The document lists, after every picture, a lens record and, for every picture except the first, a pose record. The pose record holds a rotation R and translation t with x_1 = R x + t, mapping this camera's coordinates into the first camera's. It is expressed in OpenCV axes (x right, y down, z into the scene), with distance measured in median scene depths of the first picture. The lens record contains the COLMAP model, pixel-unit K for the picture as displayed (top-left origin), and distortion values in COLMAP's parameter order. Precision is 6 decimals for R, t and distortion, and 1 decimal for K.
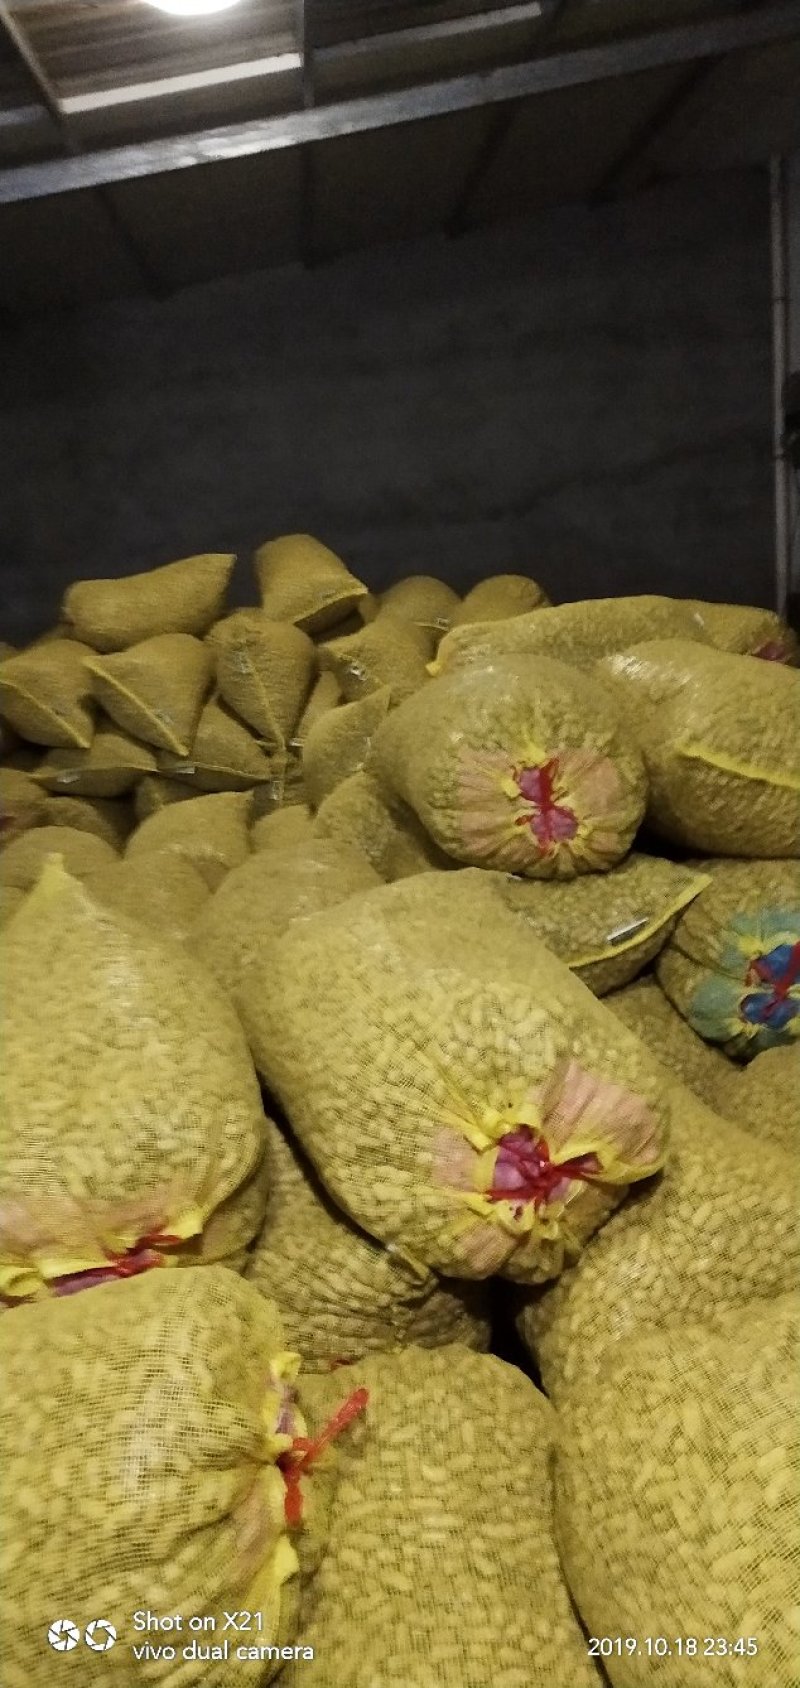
lens RADIAL K [[1285.8, 0, 400.0], [0, 1285.8, 844.0], [0, 0, 1]] dist [-0.034357, 0.081721]
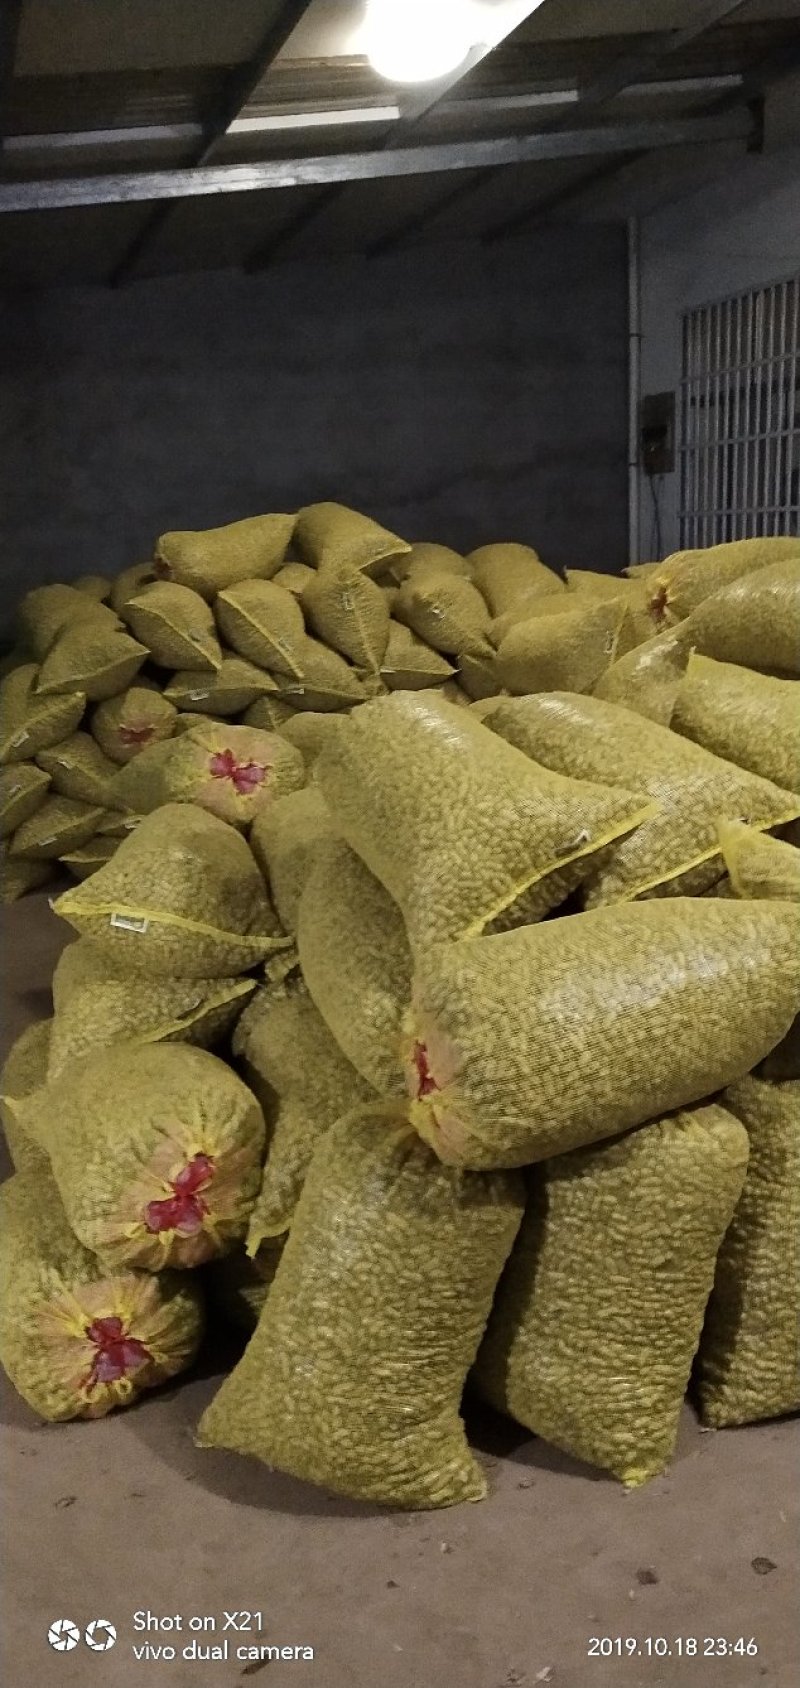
lens RADIAL K [[1285.8, 0, 400.0], [0, 1285.8, 844.0], [0, 0, 1]] dist [-0.034357, 0.081721]
pose [[0.966618, -0.022487, 0.255233, -0.381359], [0.024915, 0.999670, -0.006283, 0.094218], [-0.255007, 0.012433, 0.966859, -0.173047]]
